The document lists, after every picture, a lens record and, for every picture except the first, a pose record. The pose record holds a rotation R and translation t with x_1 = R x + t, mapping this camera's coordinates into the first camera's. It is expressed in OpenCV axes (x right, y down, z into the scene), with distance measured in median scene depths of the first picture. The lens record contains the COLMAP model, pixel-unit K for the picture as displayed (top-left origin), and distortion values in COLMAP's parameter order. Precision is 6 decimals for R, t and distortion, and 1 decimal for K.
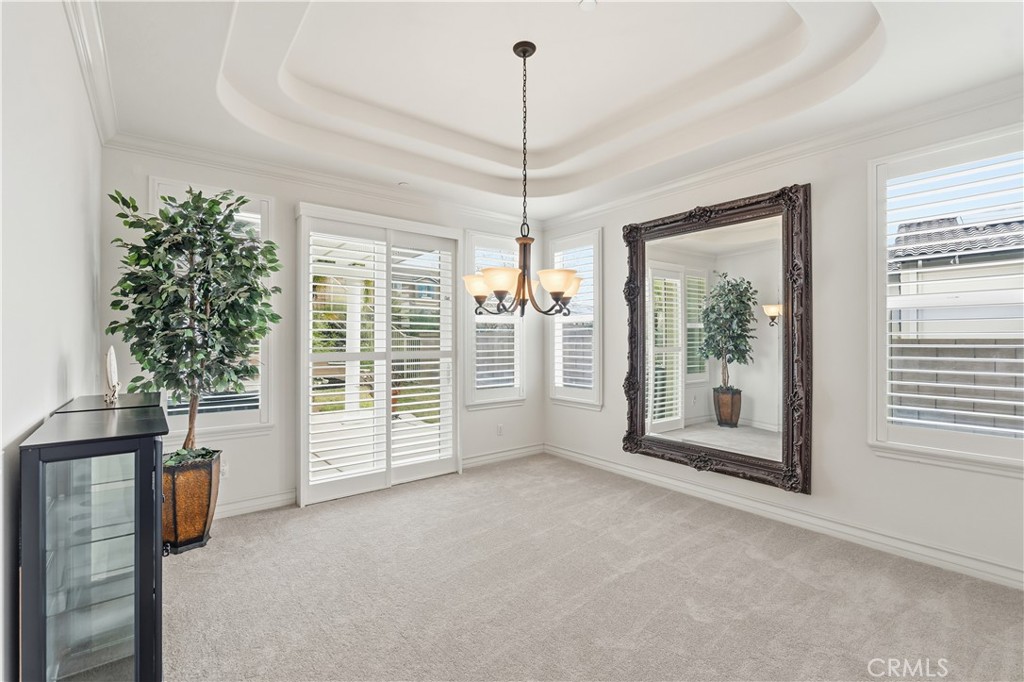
lens RADIAL K [[456.7, 0, 515.6], [0, 456.7, 333.7], [0, 0, 1]] dist [-0.010288, 0.002283]
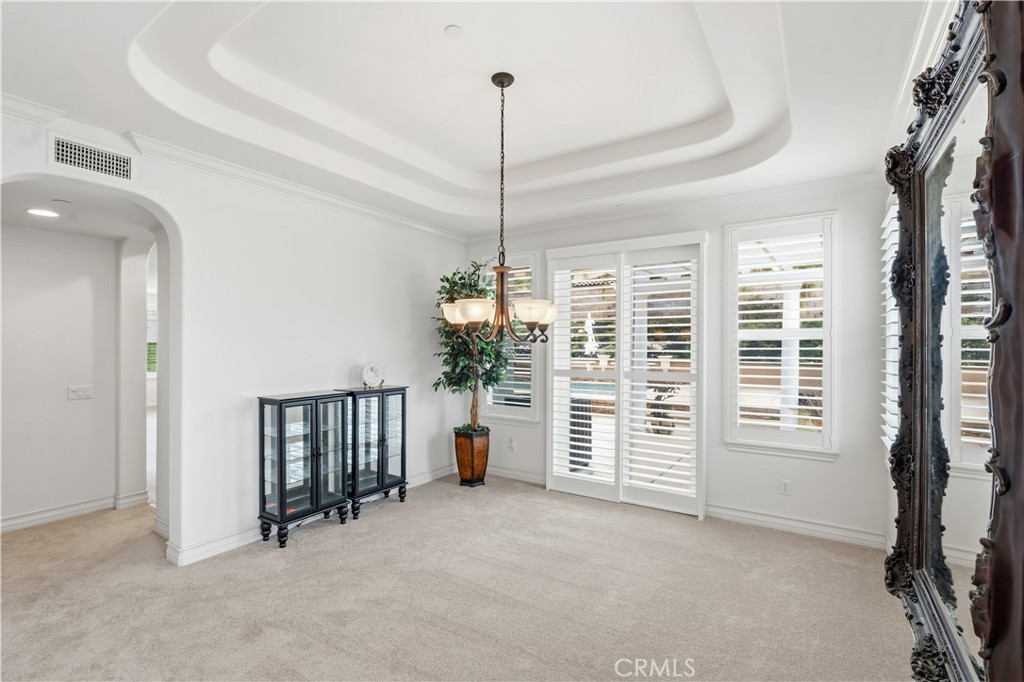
lens RADIAL K [[456.7, 0, 518.2], [0, 456.7, 347.7], [0, 0, 1]] dist [-0.010288, 0.002283]
pose [[0.321792, 0.006066, -0.946791, 0.628290], [0.010601, 0.999894, 0.010009, -0.026453], [0.946751, -0.013257, 0.321693, 0.457055]]
